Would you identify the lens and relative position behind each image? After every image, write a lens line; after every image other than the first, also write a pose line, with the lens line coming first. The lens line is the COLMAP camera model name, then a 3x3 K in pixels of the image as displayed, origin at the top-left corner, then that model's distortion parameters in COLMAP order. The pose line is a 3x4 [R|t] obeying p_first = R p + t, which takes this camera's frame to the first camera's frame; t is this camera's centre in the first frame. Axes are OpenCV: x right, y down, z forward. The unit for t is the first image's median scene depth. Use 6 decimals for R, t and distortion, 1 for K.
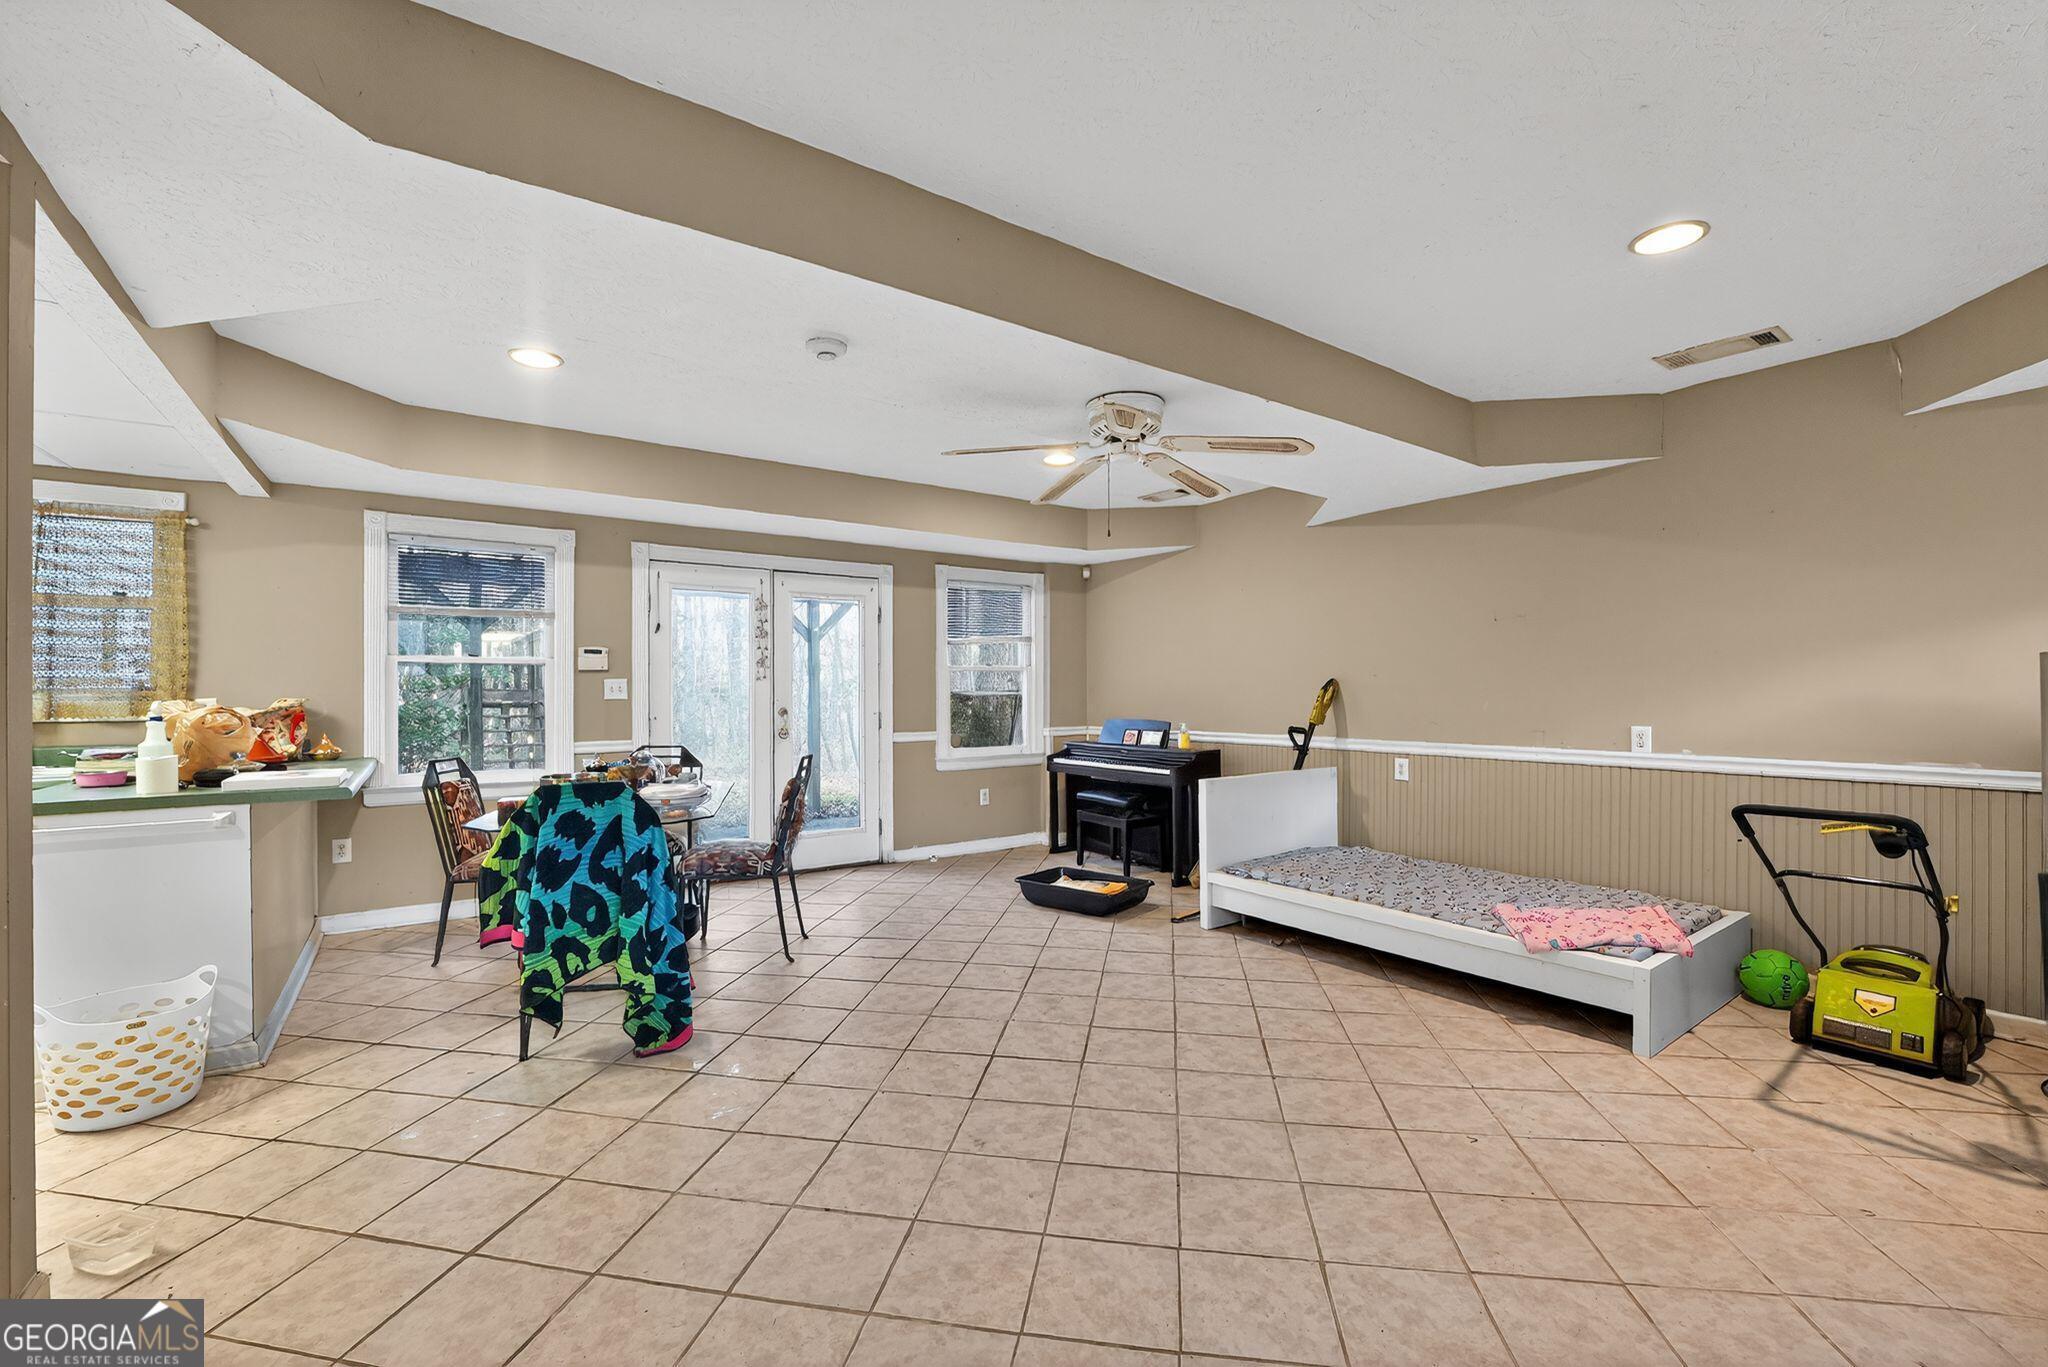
lens RADIAL K [[842.7, 0, 1023.9], [0, 842.7, 698.4], [0, 0, 1]] dist [-0.020797, 0.000102]
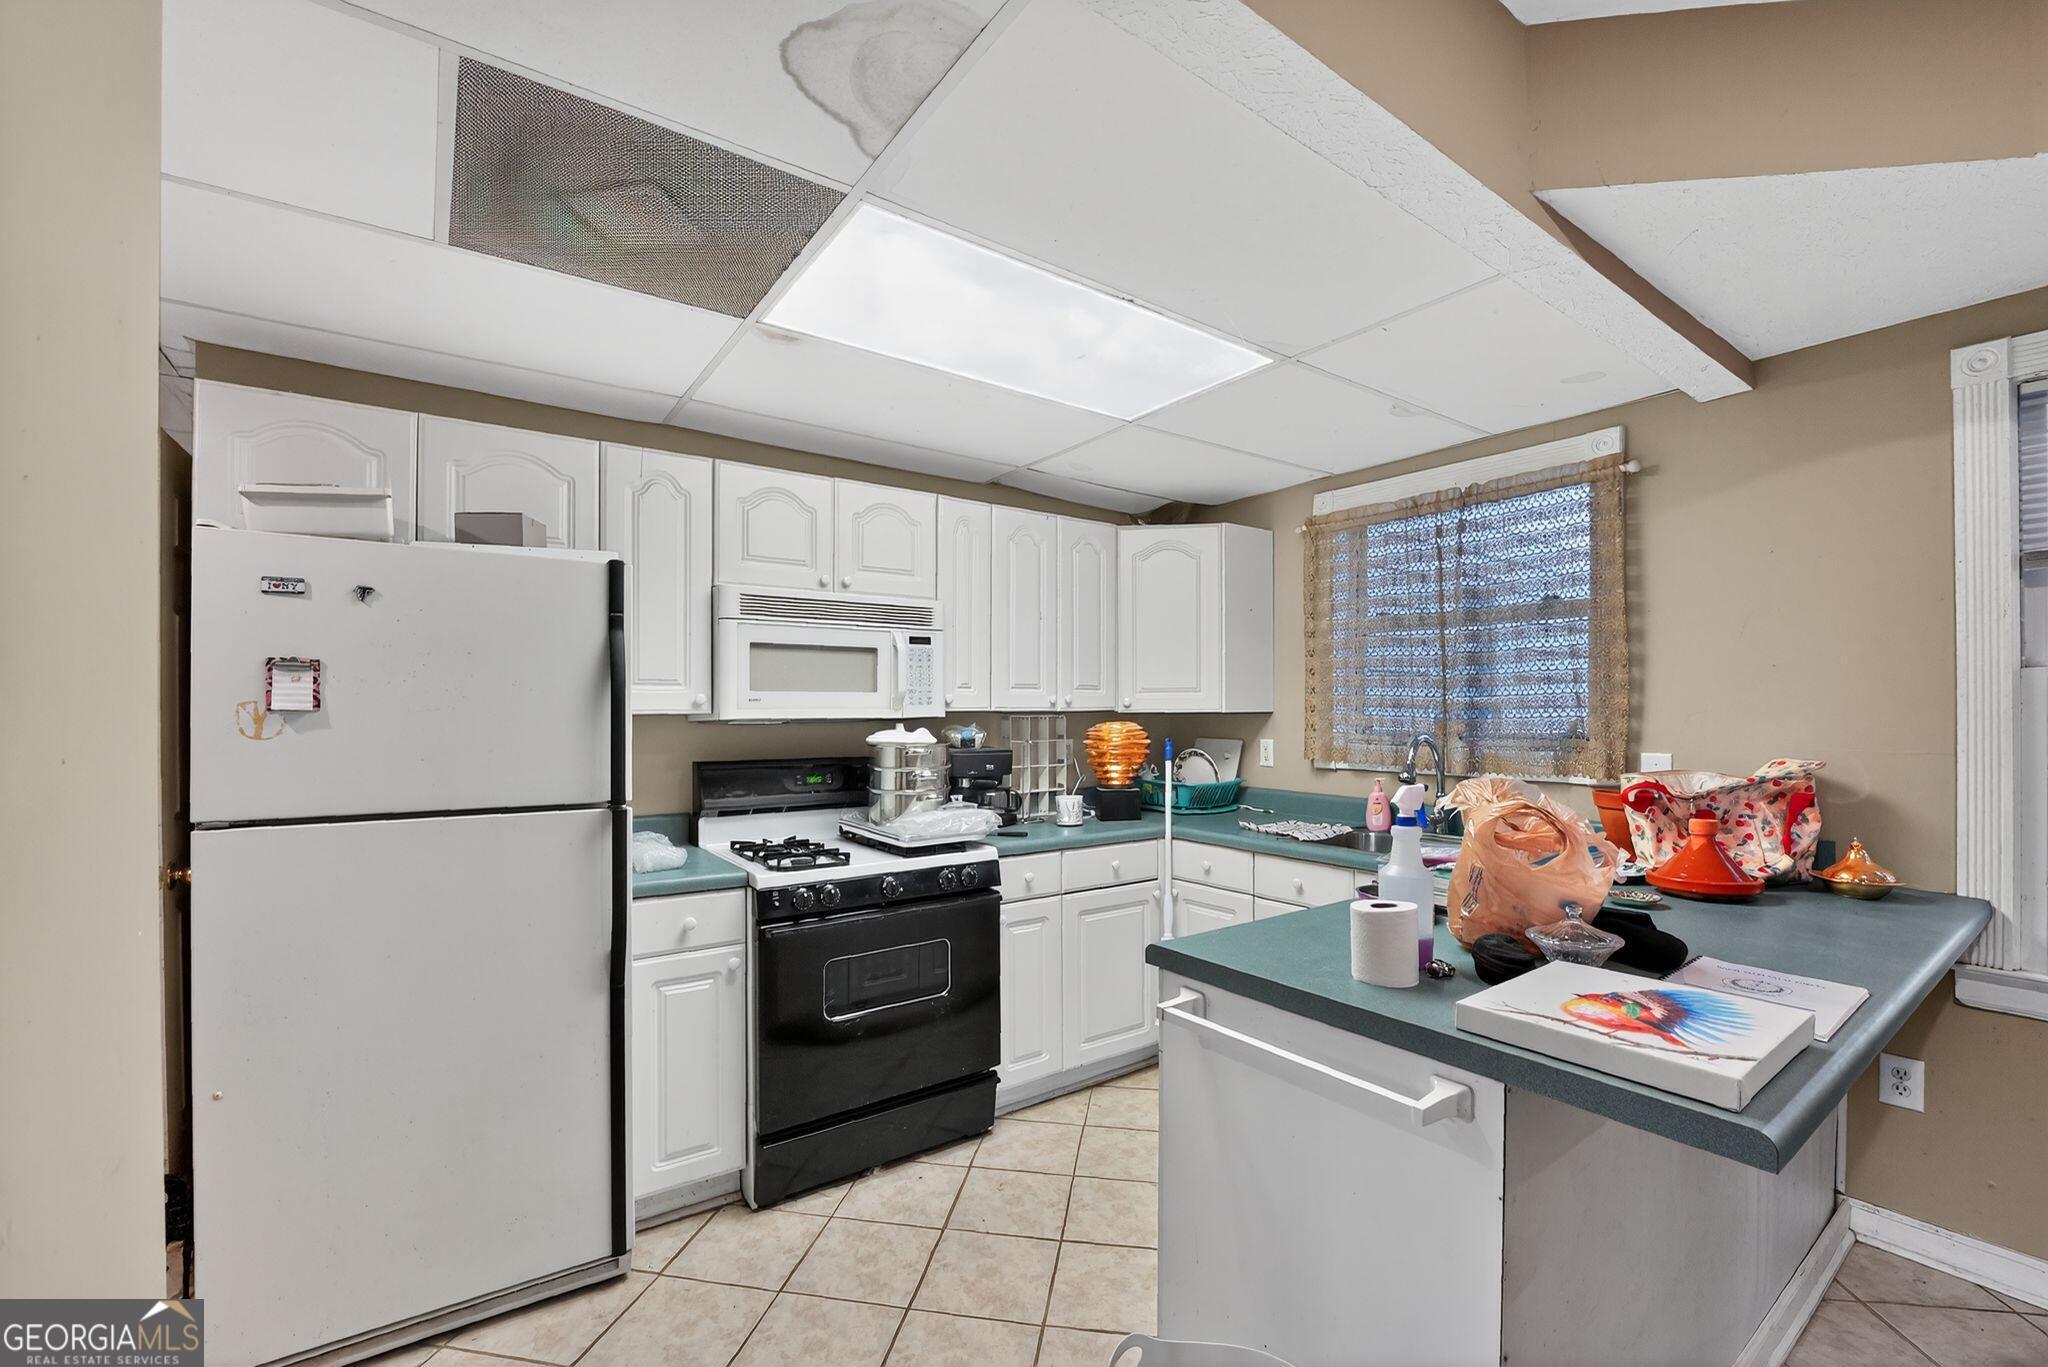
lens RADIAL K [[842.7, 0, 1023.9], [0, 842.7, 698.4], [0, 0, 1]] dist [-0.020797, 0.000102]
pose [[0.000566, -0.010495, -0.999945, -0.378015], [-0.007624, 0.999916, -0.010499, -0.029861], [0.999971, 0.007629, 0.000486, 0.534663]]
